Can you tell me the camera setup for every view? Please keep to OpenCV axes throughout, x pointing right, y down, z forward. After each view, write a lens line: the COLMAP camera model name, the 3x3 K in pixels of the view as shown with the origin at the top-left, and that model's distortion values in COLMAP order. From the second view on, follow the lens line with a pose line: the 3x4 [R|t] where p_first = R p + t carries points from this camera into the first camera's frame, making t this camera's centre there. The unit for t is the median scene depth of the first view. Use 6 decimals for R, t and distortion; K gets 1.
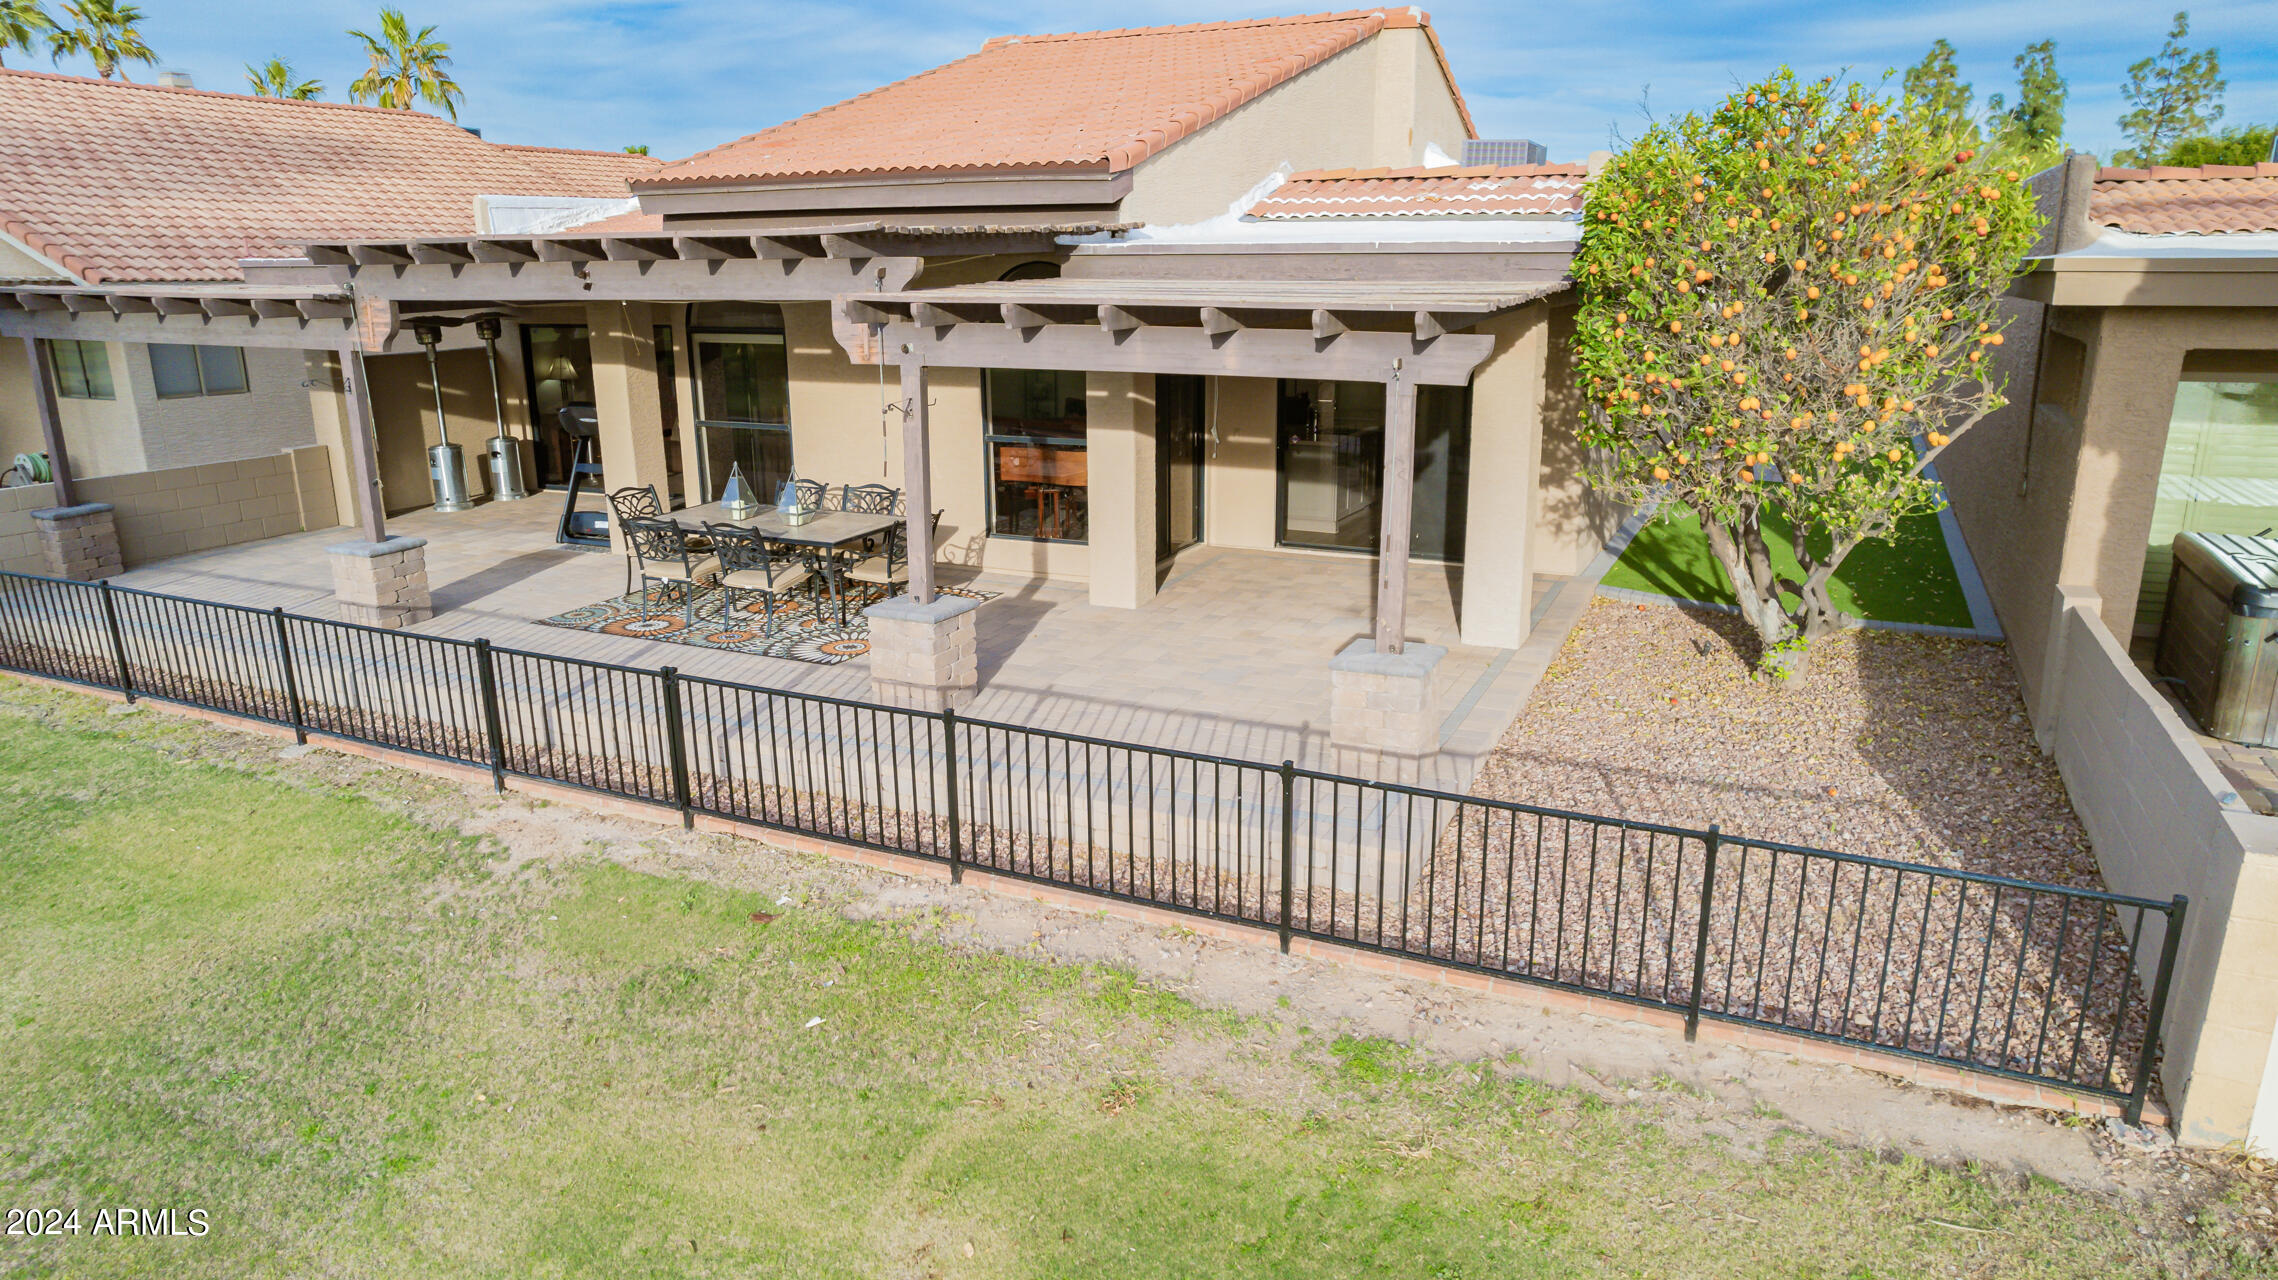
lens RADIAL K [[1449.3, 0, 1132.7], [0, 1449.3, 637.6], [0, 0, 1]] dist [-0.045525, 0.036362]
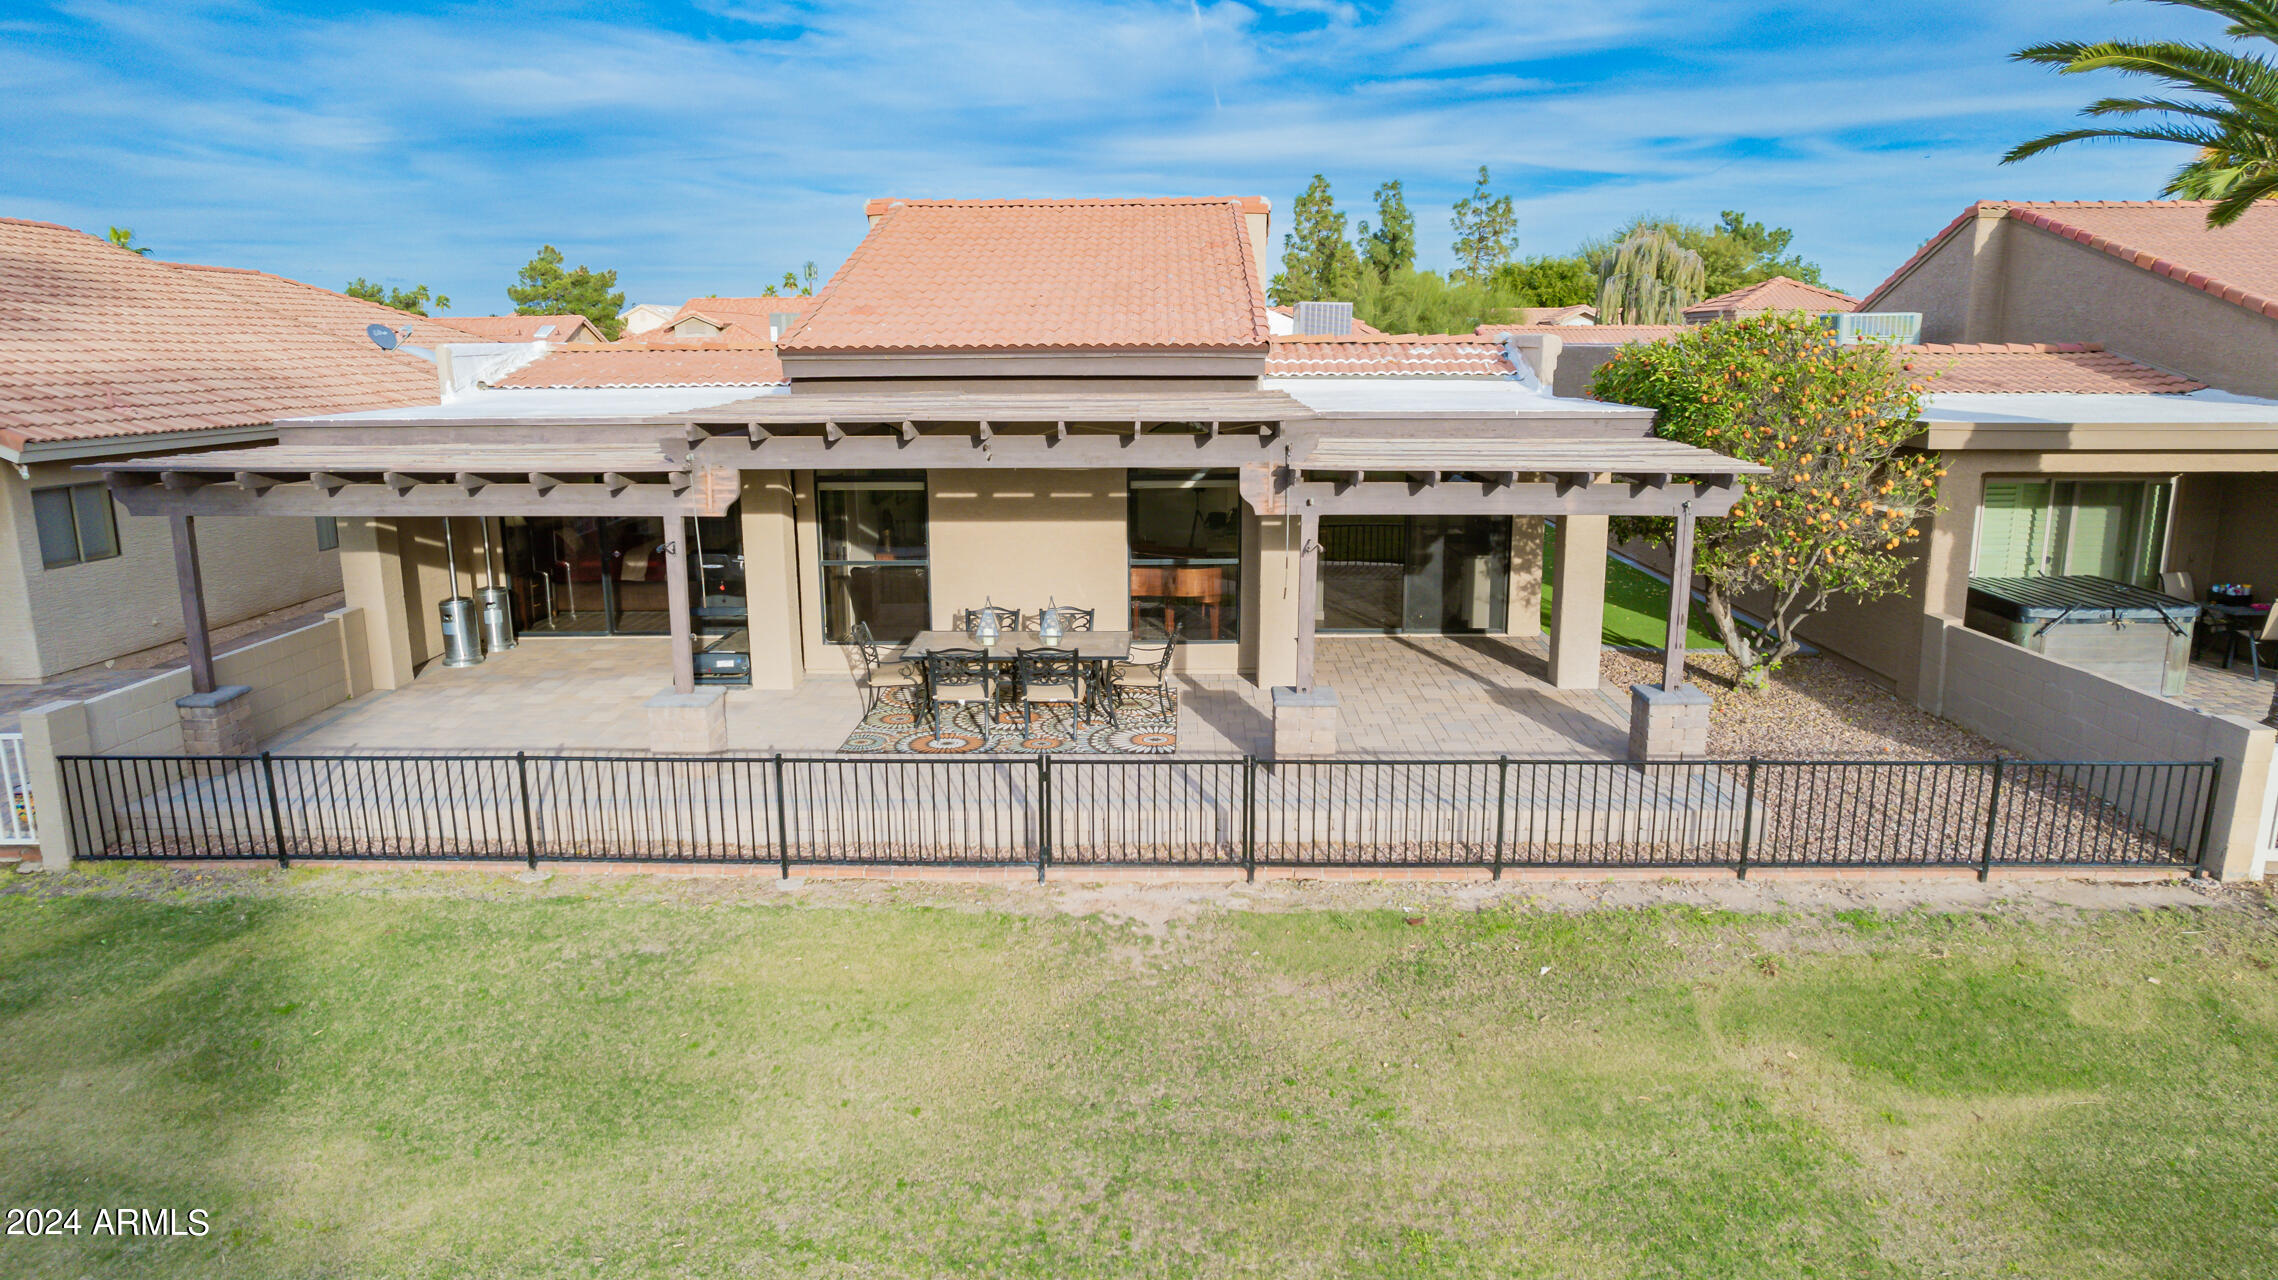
lens RADIAL K [[1449.3, 0, 1141.0], [0, 1449.3, 641.6], [0, 0, 1]] dist [-0.045525, 0.036362]
pose [[0.909312, -0.082715, 0.407812, -0.771739], [0.105045, 0.993932, -0.032627, -0.041026], [-0.402639, 0.072507, 0.912483, -0.133176]]
